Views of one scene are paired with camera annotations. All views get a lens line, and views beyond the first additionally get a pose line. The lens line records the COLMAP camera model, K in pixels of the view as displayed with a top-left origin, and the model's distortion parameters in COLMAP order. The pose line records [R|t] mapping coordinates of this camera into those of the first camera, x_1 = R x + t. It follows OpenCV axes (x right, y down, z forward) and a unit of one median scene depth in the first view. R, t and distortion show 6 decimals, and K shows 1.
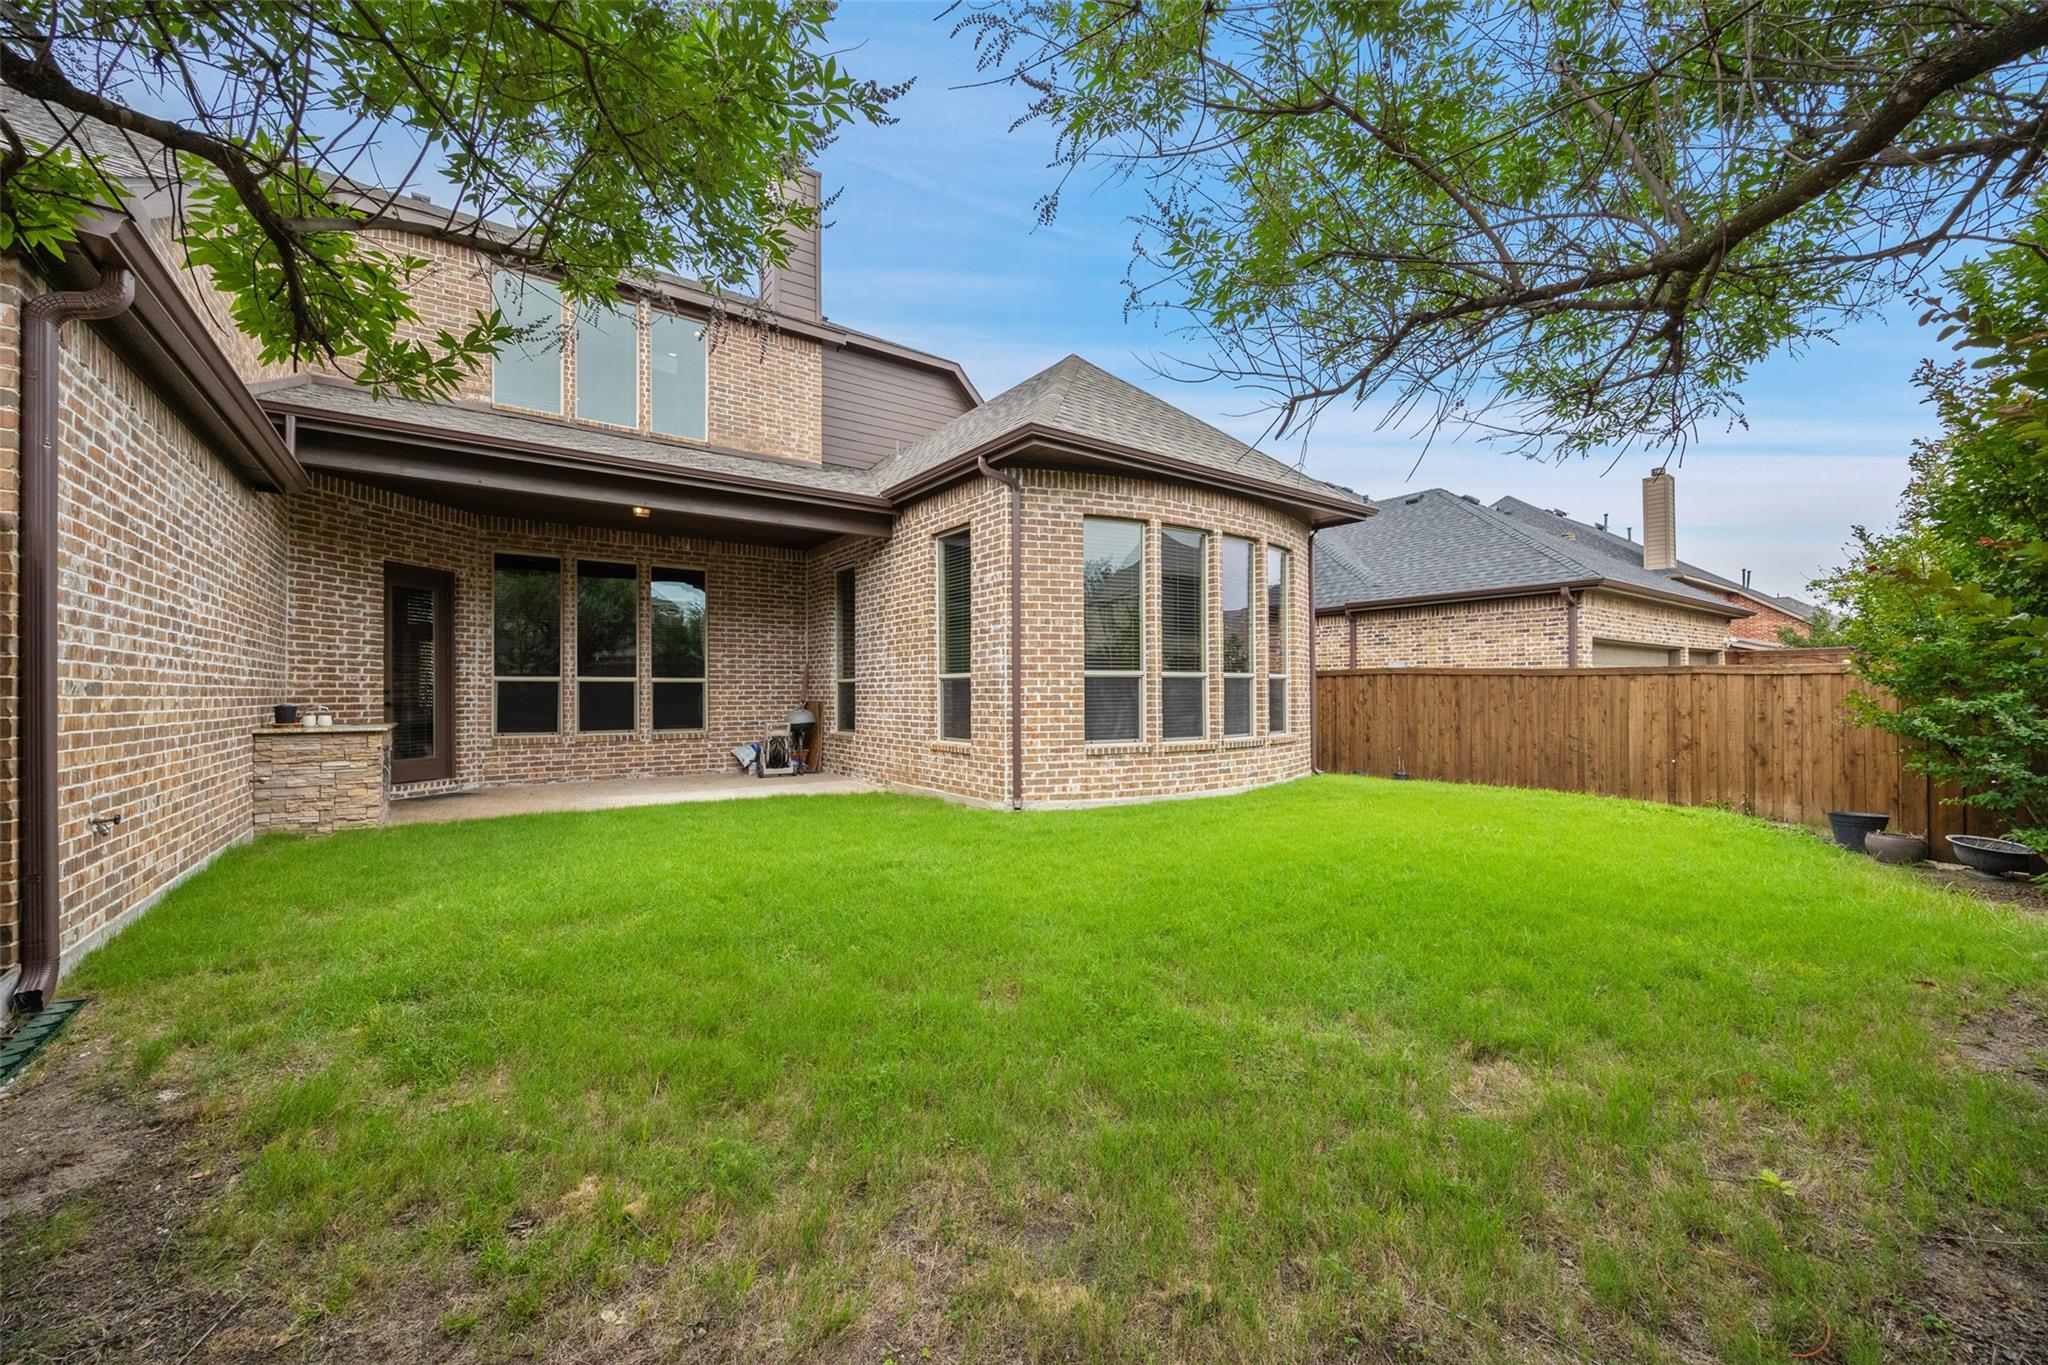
lens RADIAL K [[791.1, 0, 1020.7], [0, 791.1, 690.6], [0, 0, 1]] dist [0.000409, 0.000219]
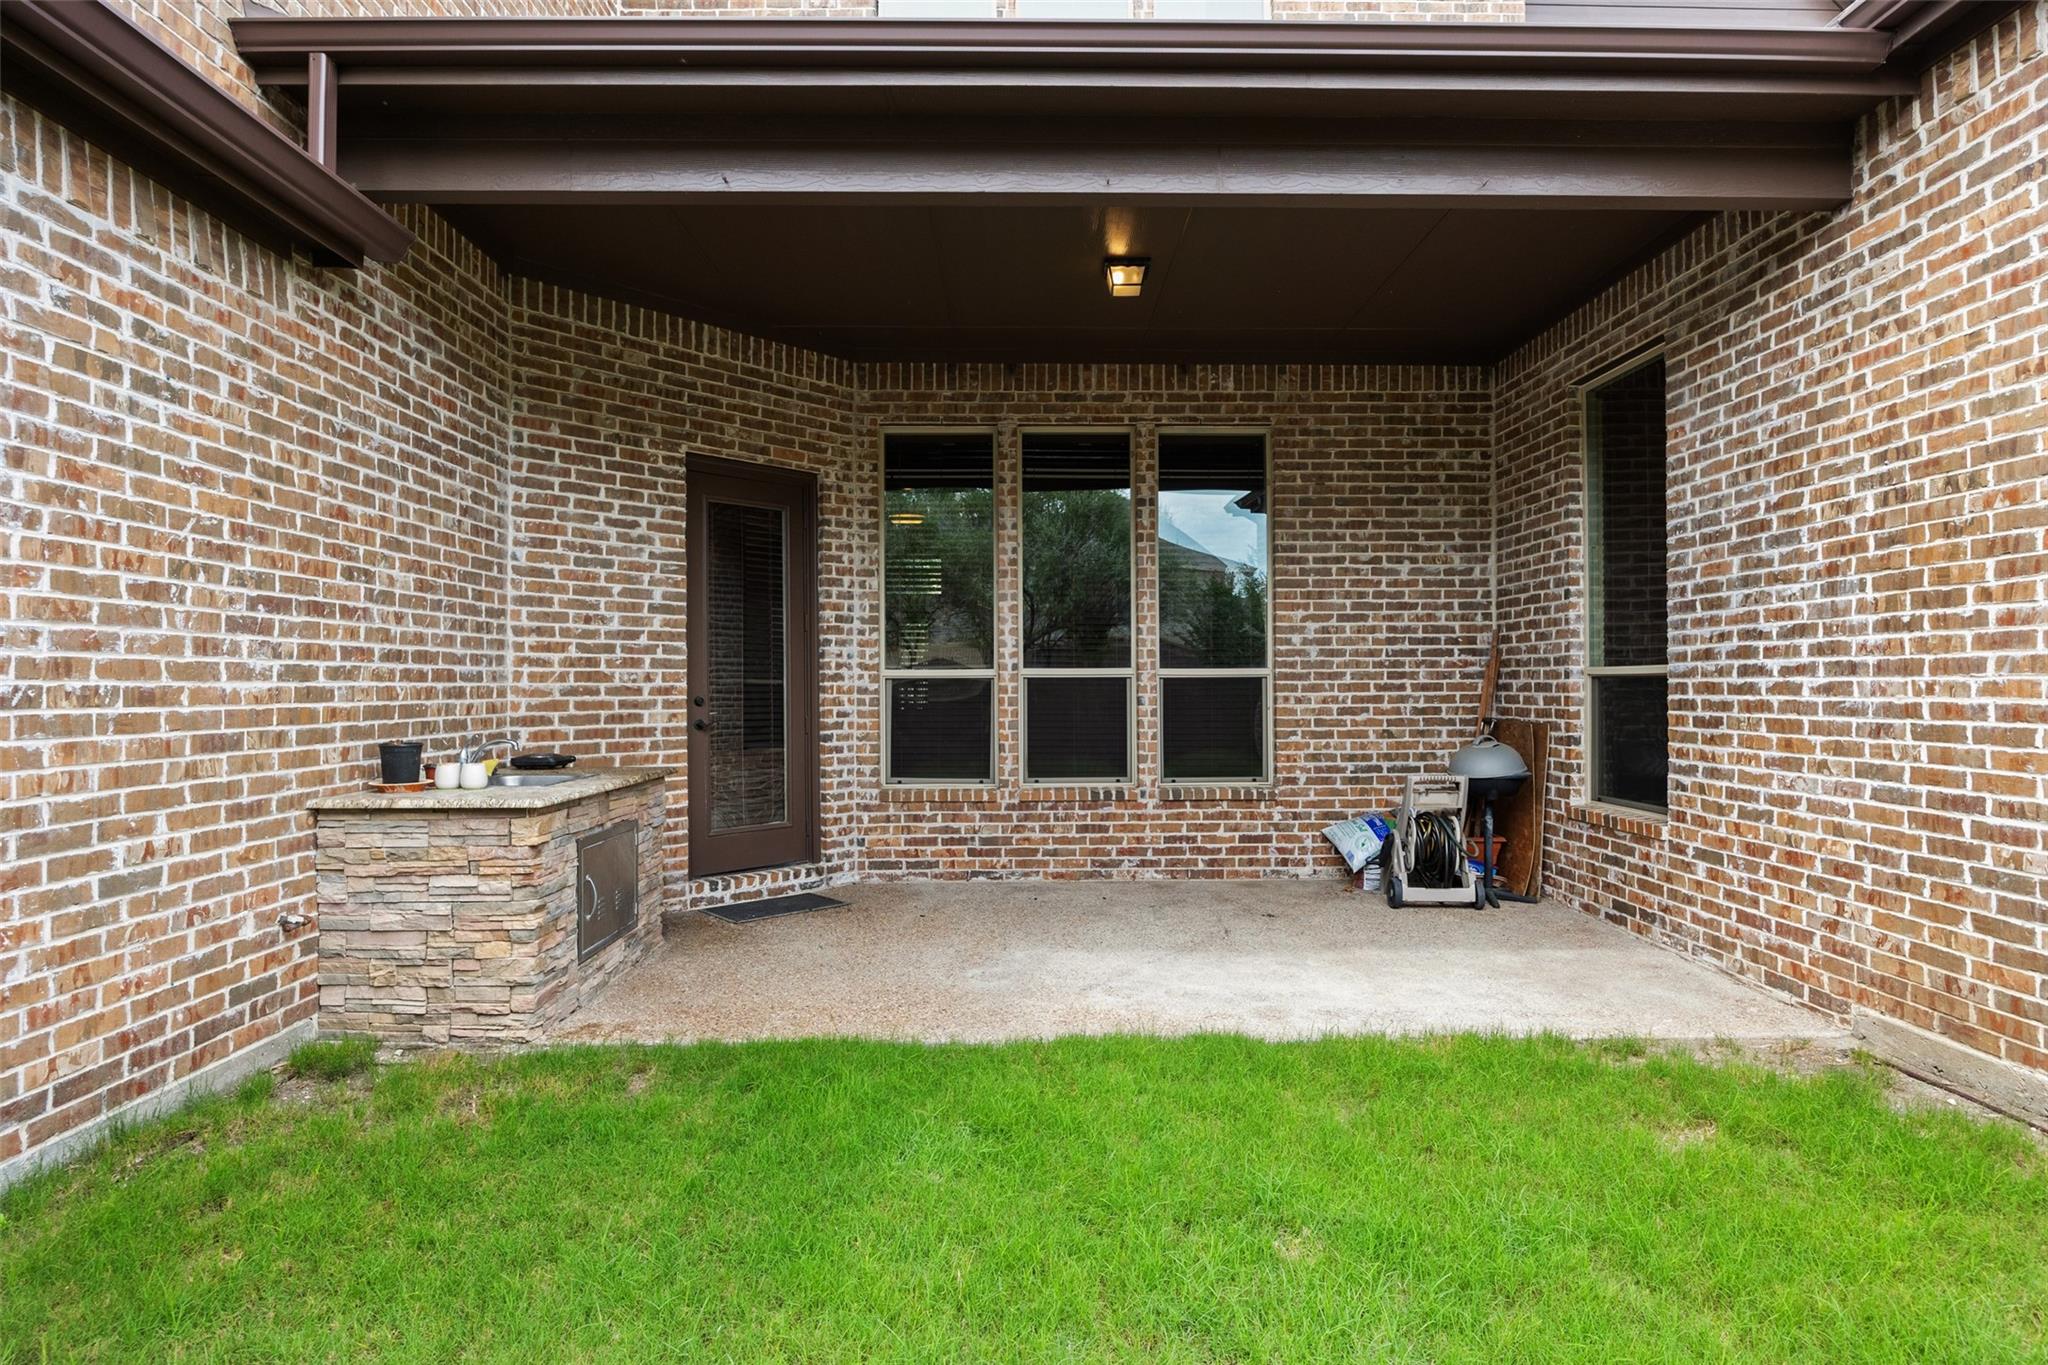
lens RADIAL K [[1133.9, 0, 1031.6], [0, 1133.9, 687.3], [0, 0, 1]] dist [-0.002432, -0.000095]
pose [[0.833988, -0.001569, -0.551780, -0.172690], [0.005168, 0.999974, 0.004967, -0.009665], [0.551758, -0.006994, 0.833975, 0.433697]]
